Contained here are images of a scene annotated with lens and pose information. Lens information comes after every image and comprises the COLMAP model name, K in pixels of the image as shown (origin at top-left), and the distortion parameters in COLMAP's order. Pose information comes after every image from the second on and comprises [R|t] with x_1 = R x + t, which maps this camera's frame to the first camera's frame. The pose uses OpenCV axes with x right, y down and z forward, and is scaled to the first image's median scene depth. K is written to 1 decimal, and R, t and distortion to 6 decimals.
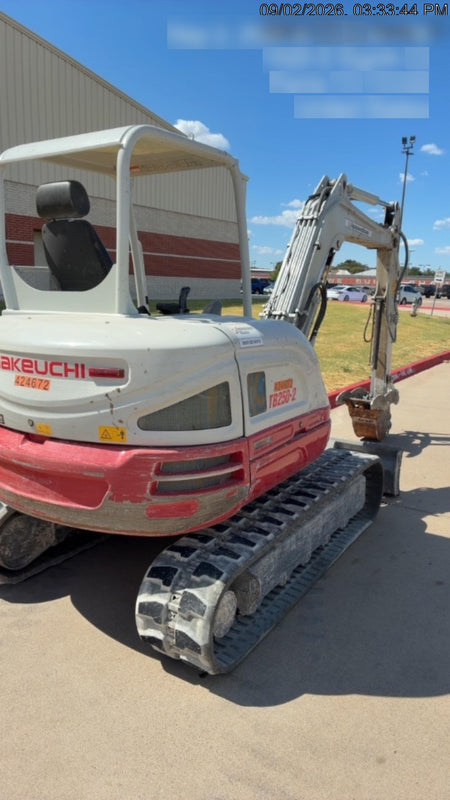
lens RADIAL K [[549.3, 0, 211.7], [0, 549.3, 403.0], [0, 0, 1]] dist [0.005598, 0.000658]
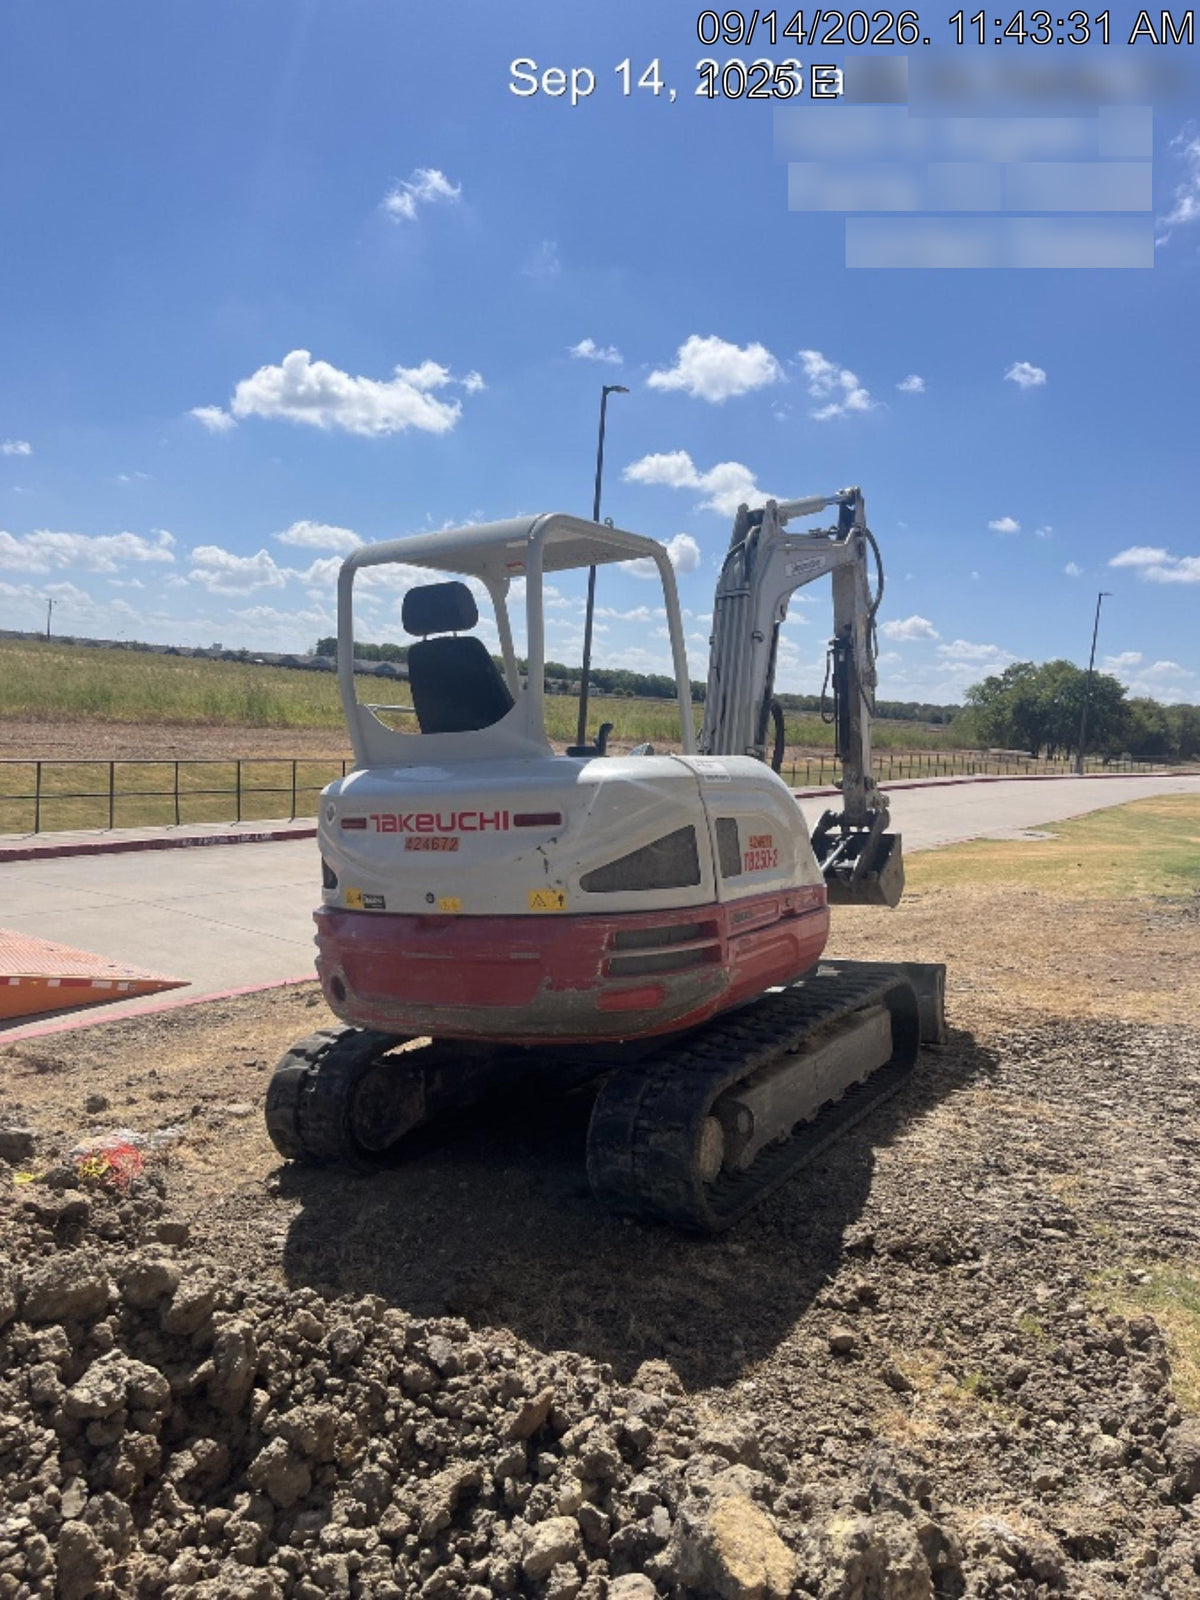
lens RADIAL K [[1235.4, 0, 600.0], [0, 1235.4, 800.0], [0, 0, 1]] dist [-0.000426, 0.000590]
pose [[0.997740, -0.052608, 0.041793, -0.164068], [0.059518, 0.980657, -0.186464, 0.231721], [-0.031175, 0.188530, 0.981572, -0.673179]]
